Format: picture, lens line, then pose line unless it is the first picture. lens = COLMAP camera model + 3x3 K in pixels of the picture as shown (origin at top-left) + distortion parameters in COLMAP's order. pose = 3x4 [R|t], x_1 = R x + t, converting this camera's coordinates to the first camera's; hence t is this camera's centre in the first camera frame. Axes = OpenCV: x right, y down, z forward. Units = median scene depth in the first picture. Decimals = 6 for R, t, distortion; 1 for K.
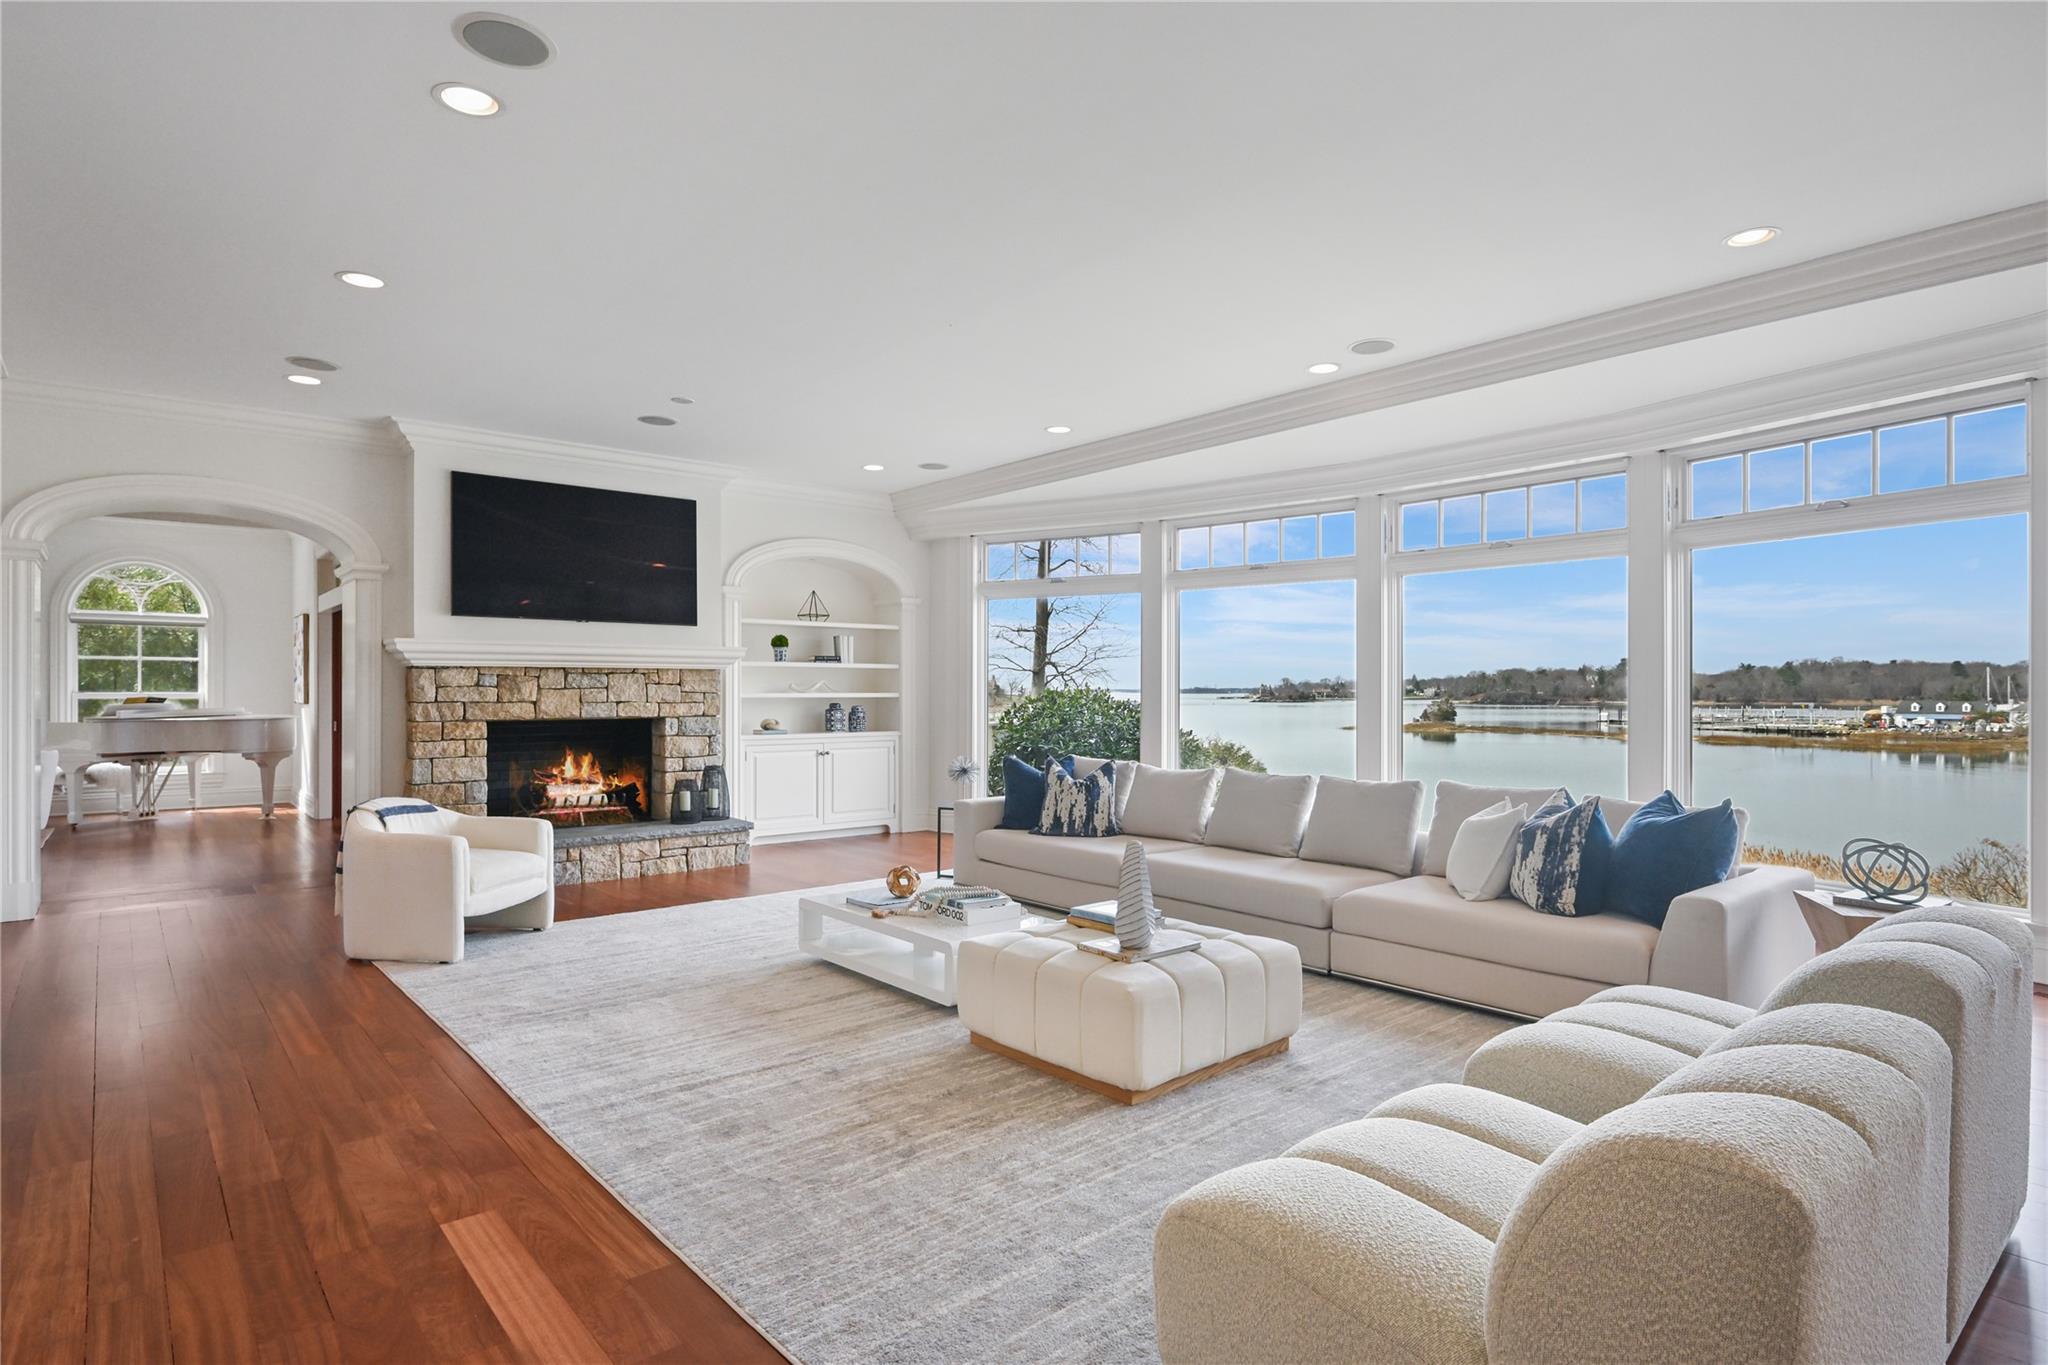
lens RADIAL K [[1081.7, 0, 1031.5], [0, 1081.7, 688.0], [0, 0, 1]] dist [0.013777, -0.002547]
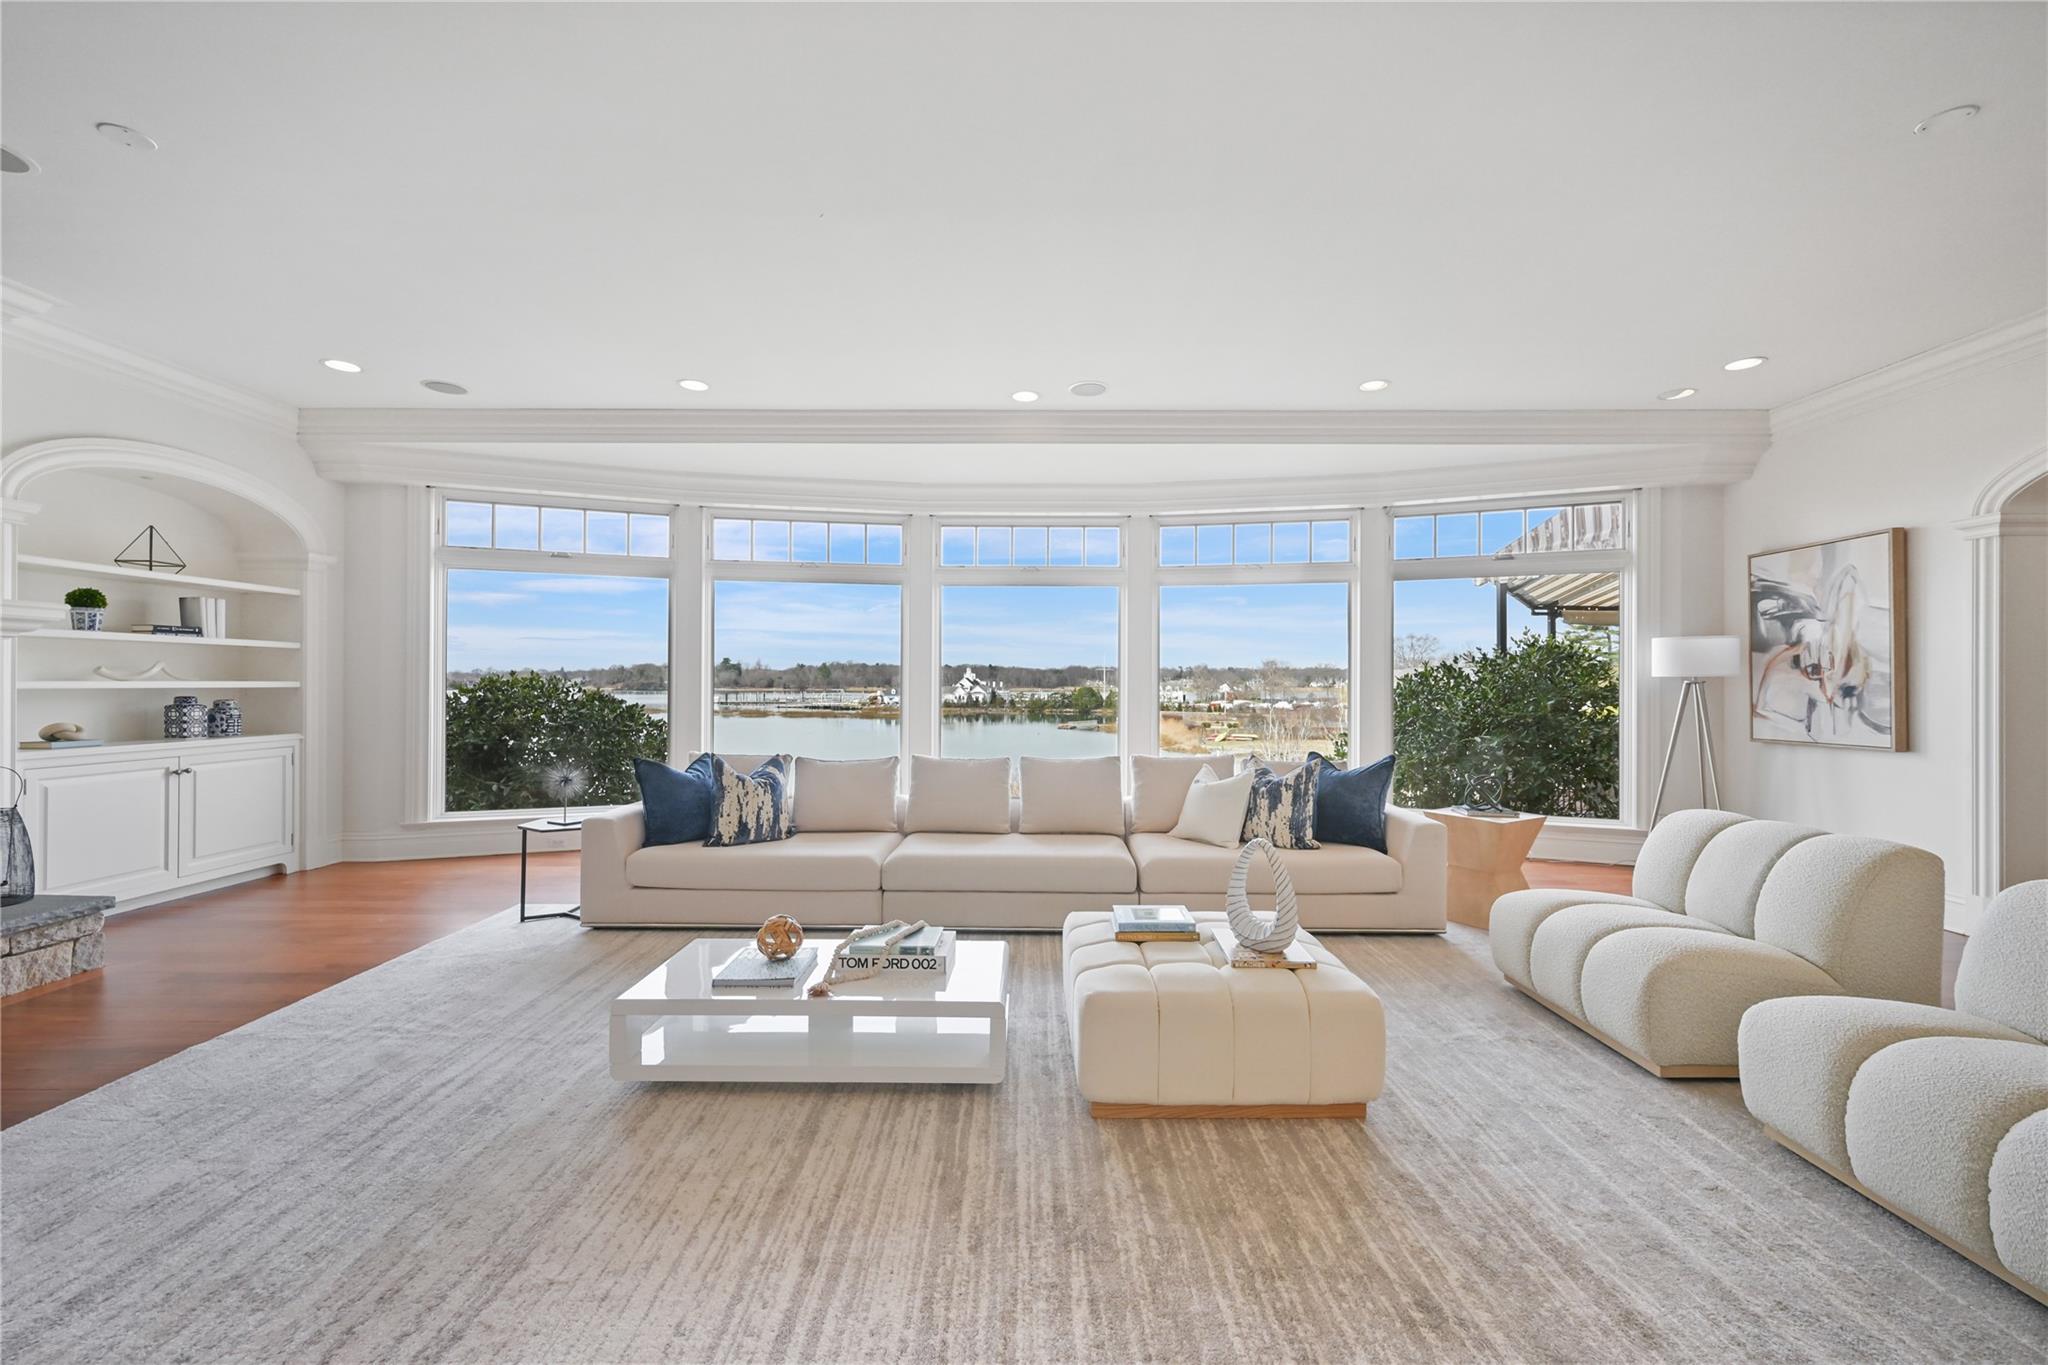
lens RADIAL K [[817.8, 0, 1028.7], [0, 817.8, 687.3], [0, 0, 1]] dist [0.003176, -0.000027]
pose [[0.651986, -0.001748, 0.758229, -0.232735], [-0.006274, 0.999951, 0.007699, 0.001075], [-0.758205, -0.009777, 0.651942, 0.273040]]
